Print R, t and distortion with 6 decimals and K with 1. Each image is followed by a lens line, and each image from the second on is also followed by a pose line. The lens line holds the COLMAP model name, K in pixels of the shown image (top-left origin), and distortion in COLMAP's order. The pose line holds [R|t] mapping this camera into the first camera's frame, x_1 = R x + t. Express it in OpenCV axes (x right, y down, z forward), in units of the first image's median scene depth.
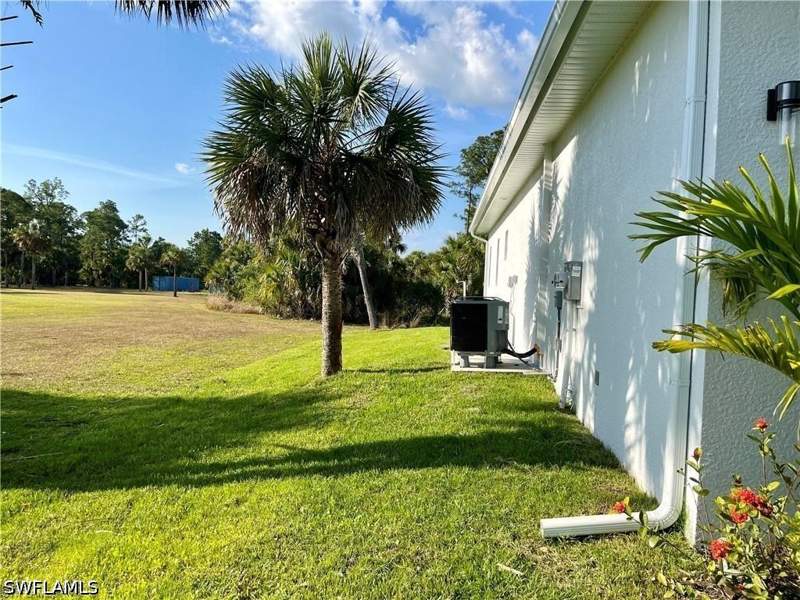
lens RADIAL K [[610.4, 0, 400.0], [0, 610.4, 300.0], [0, 0, 1]] dist [0.002034, 0.000381]
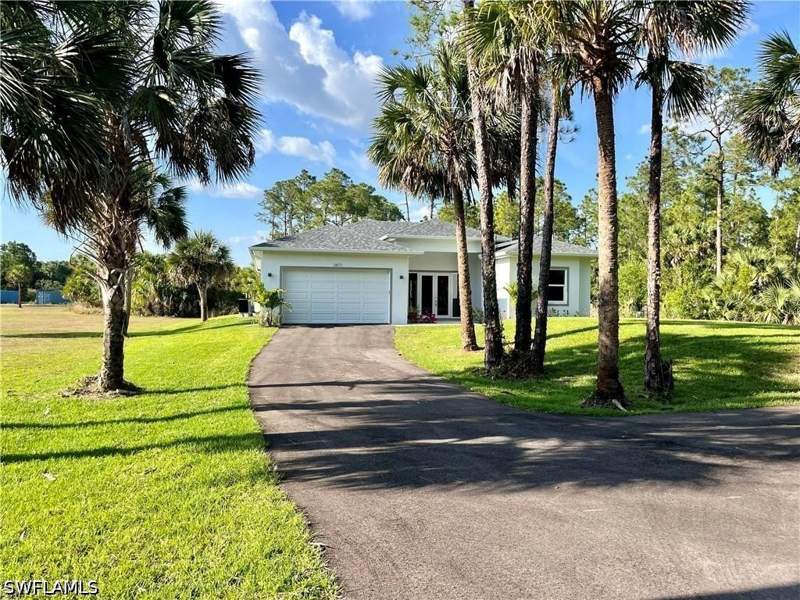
lens RADIAL K [[610.4, 0, 400.0], [0, 610.4, 300.0], [0, 0, 1]] dist [0.002034, 0.000381]
pose [[0.957607, -0.029618, 0.286551, -0.008640], [0.031567, 0.999499, -0.002182, 0.009616], [-0.286343, 0.011135, 0.958063, -0.615504]]
